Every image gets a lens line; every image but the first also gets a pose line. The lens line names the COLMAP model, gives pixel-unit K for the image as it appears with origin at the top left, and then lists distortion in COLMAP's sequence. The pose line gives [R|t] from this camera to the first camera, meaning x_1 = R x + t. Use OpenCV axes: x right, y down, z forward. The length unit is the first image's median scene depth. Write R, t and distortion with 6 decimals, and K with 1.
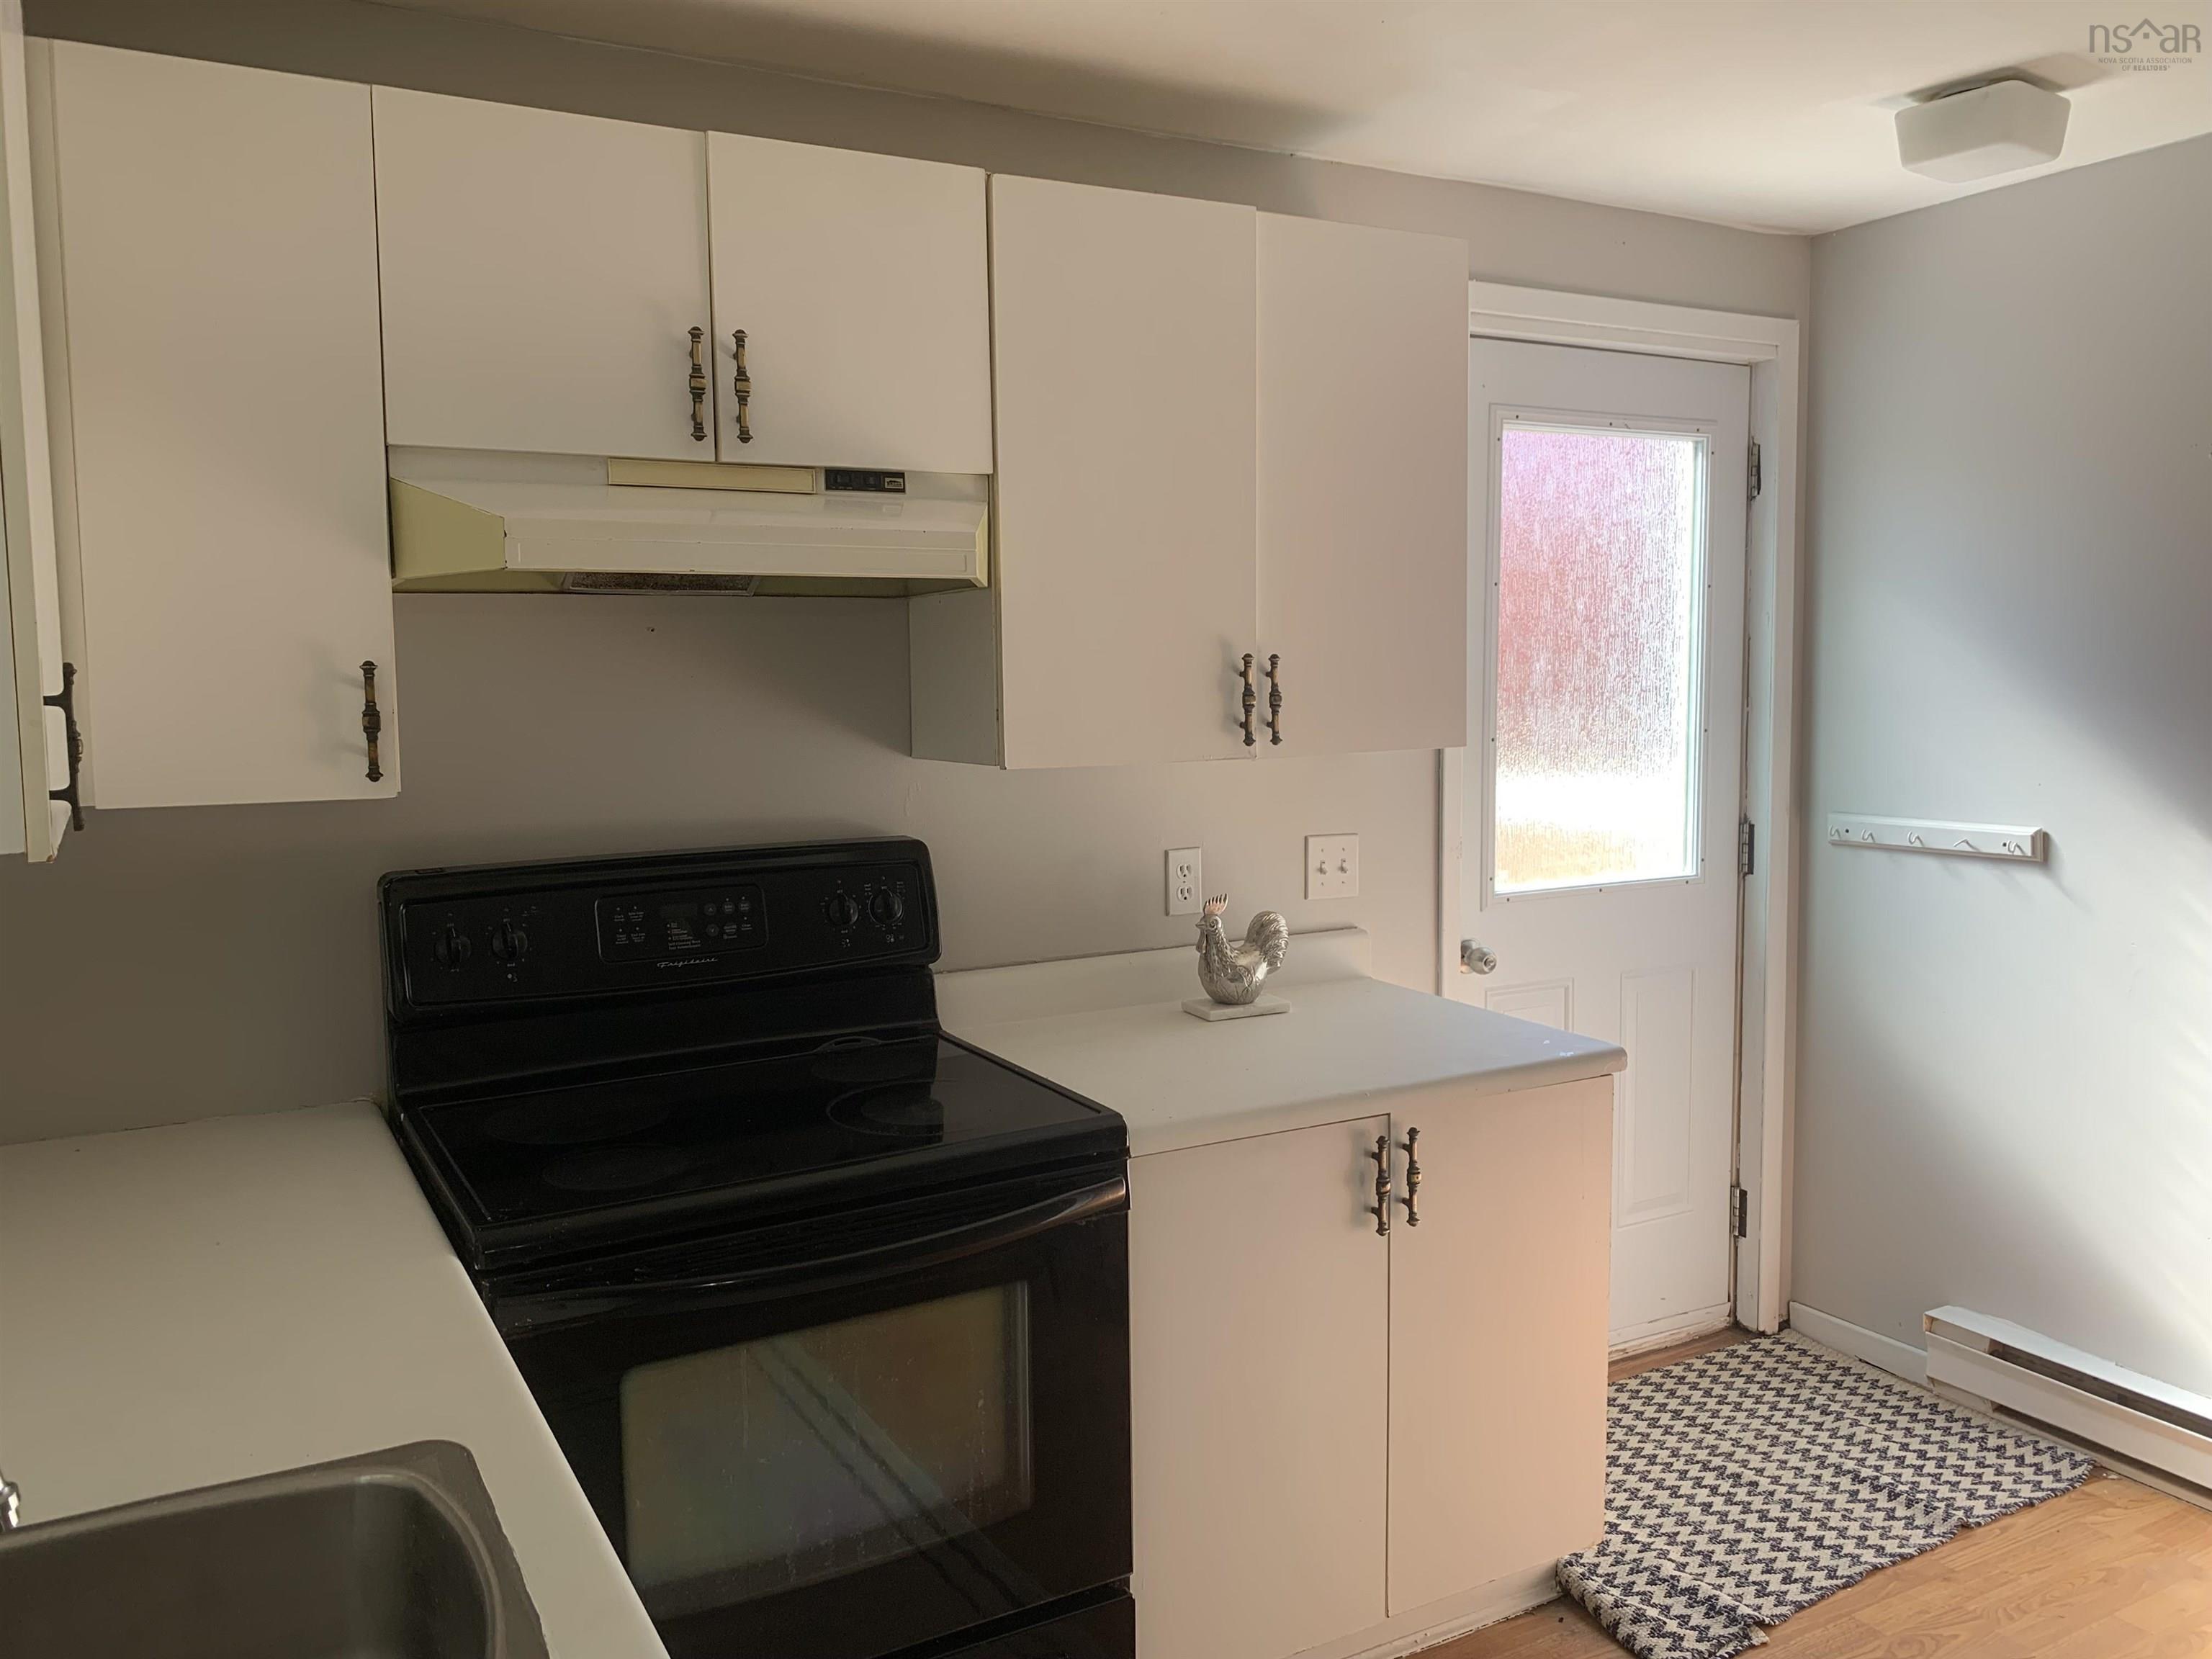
lens RADIAL K [[1711.9, 0, 1110.1], [0, 1711.9, 827.0], [0, 0, 1]] dist [-0.009431, 0.005436]
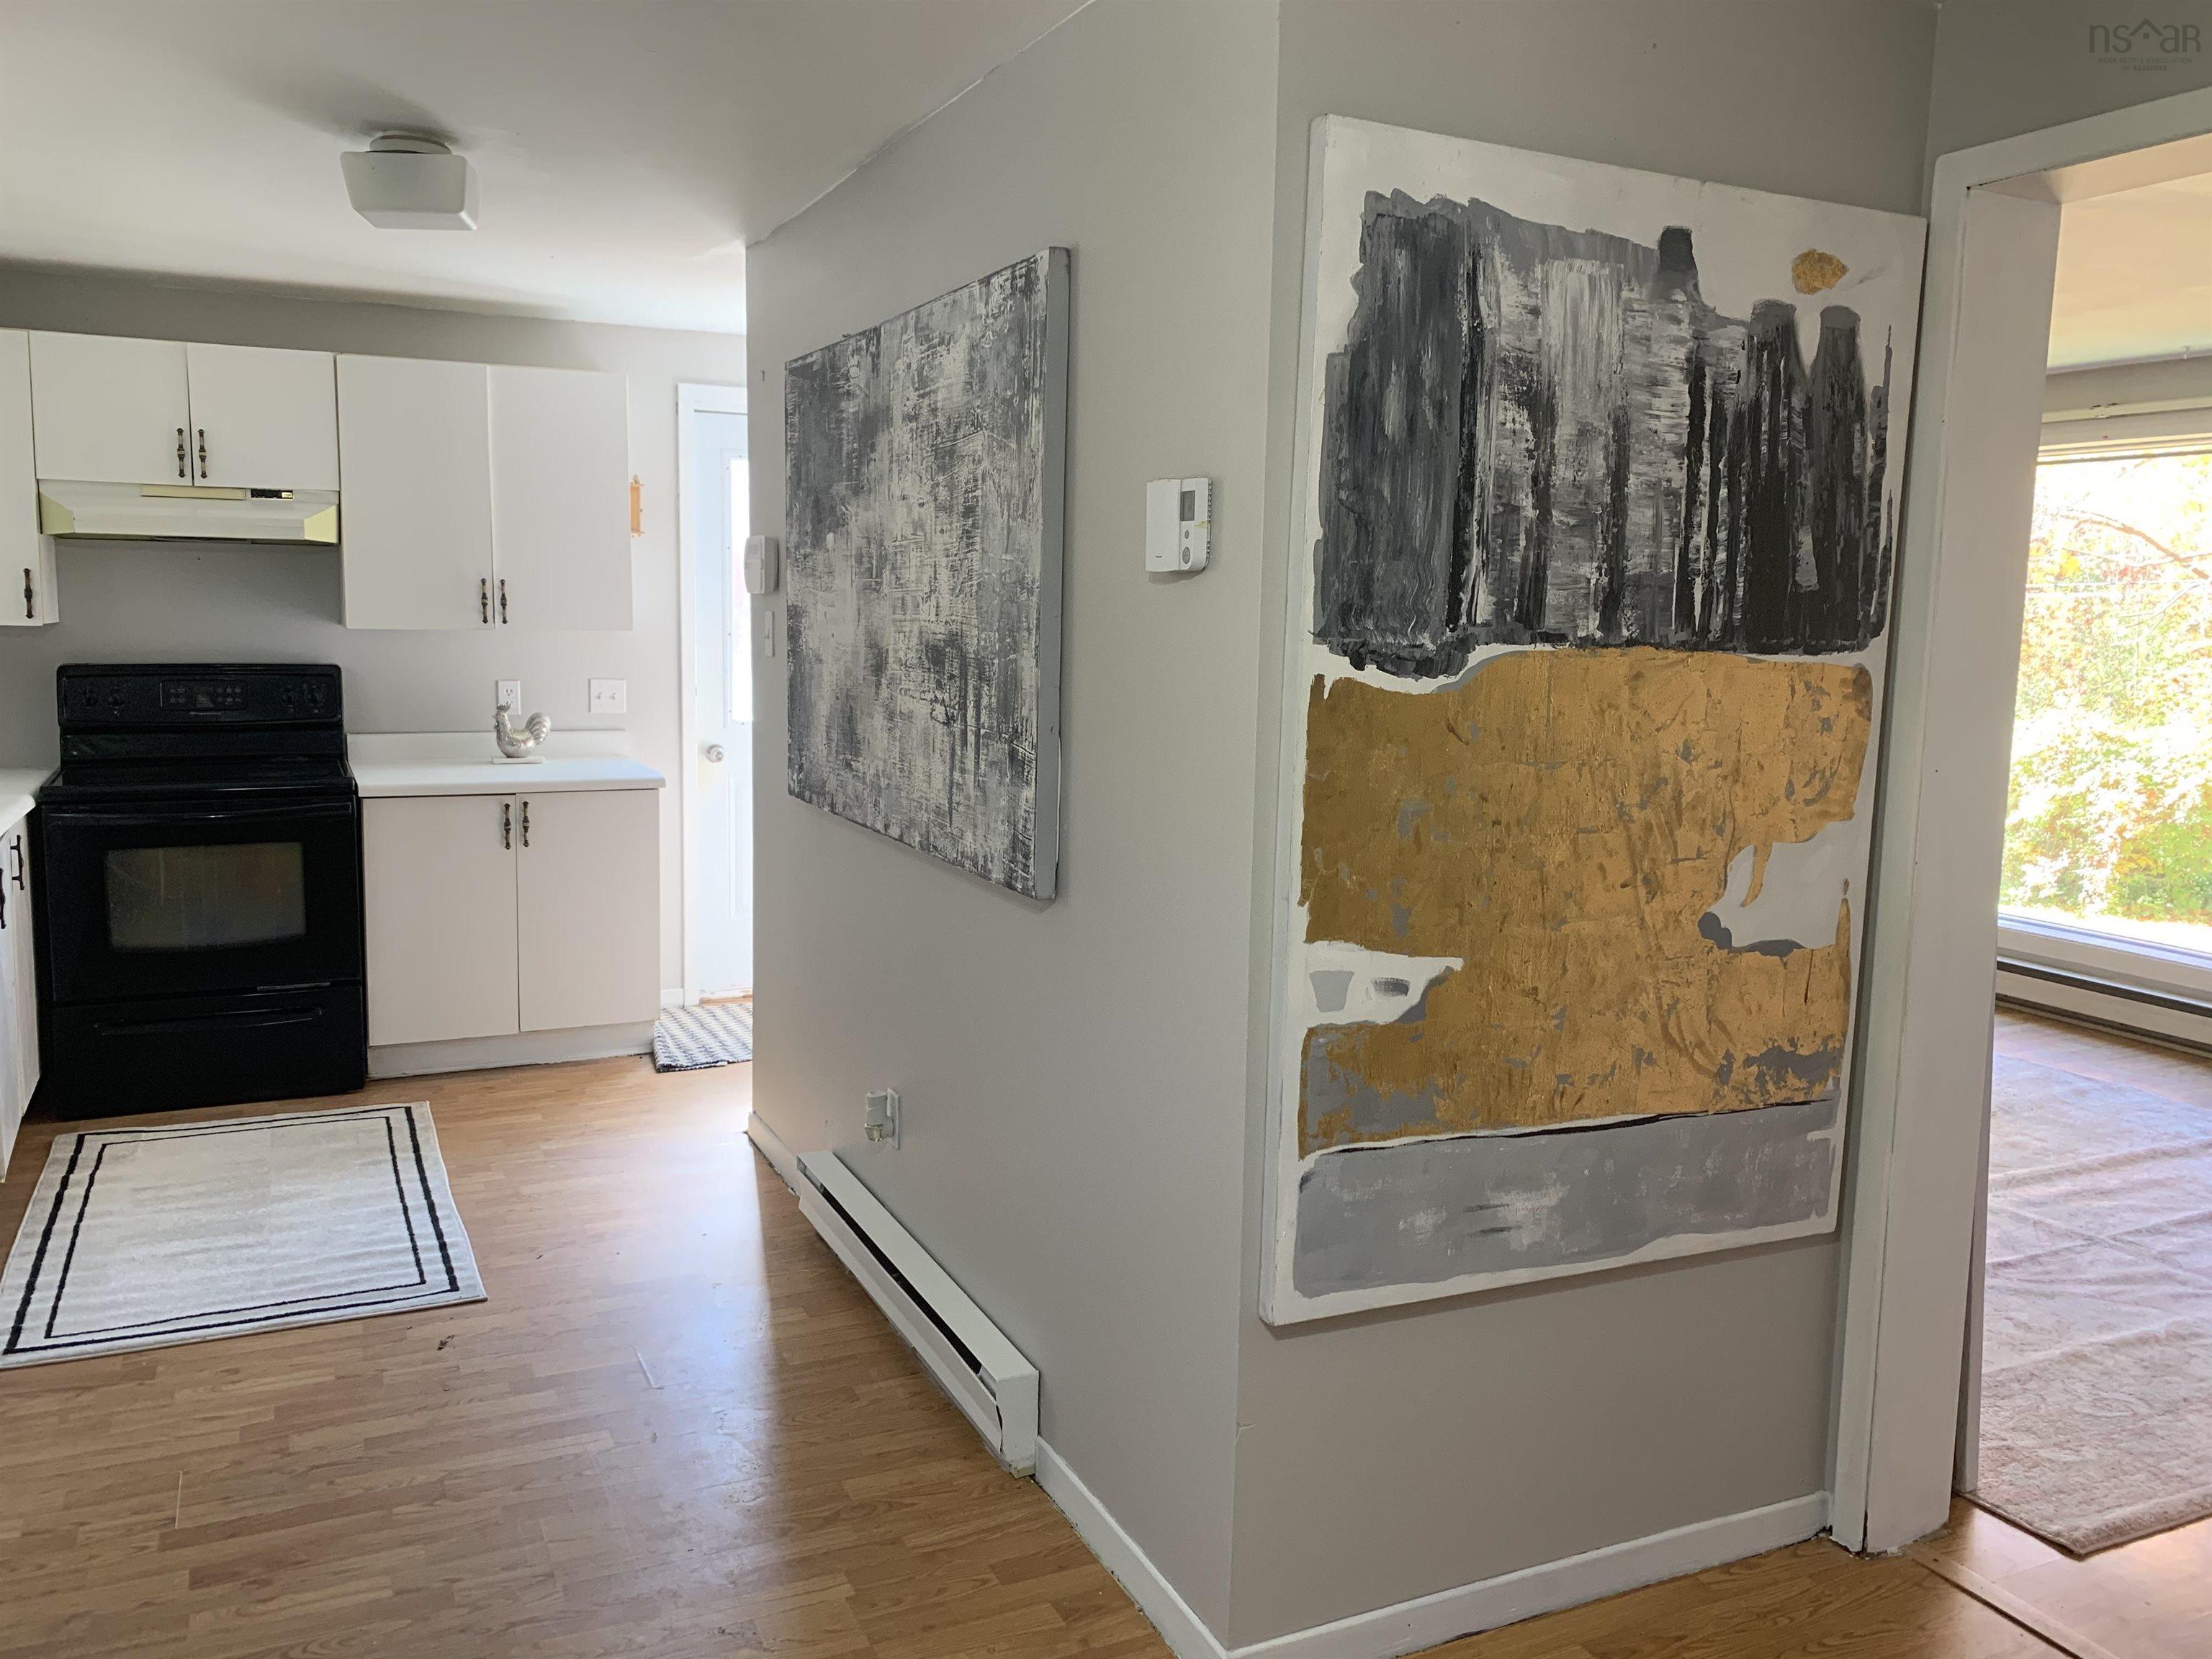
lens RADIAL K [[1711.9, 0, 1100.5], [0, 1711.9, 827.0], [0, 0, 1]] dist [-0.009431, 0.005436]
pose [[0.996628, 0.041378, -0.070857, 1.103776], [-0.039005, 0.998642, 0.034550, 0.109742], [0.072190, -0.031669, 0.996888, -1.145370]]
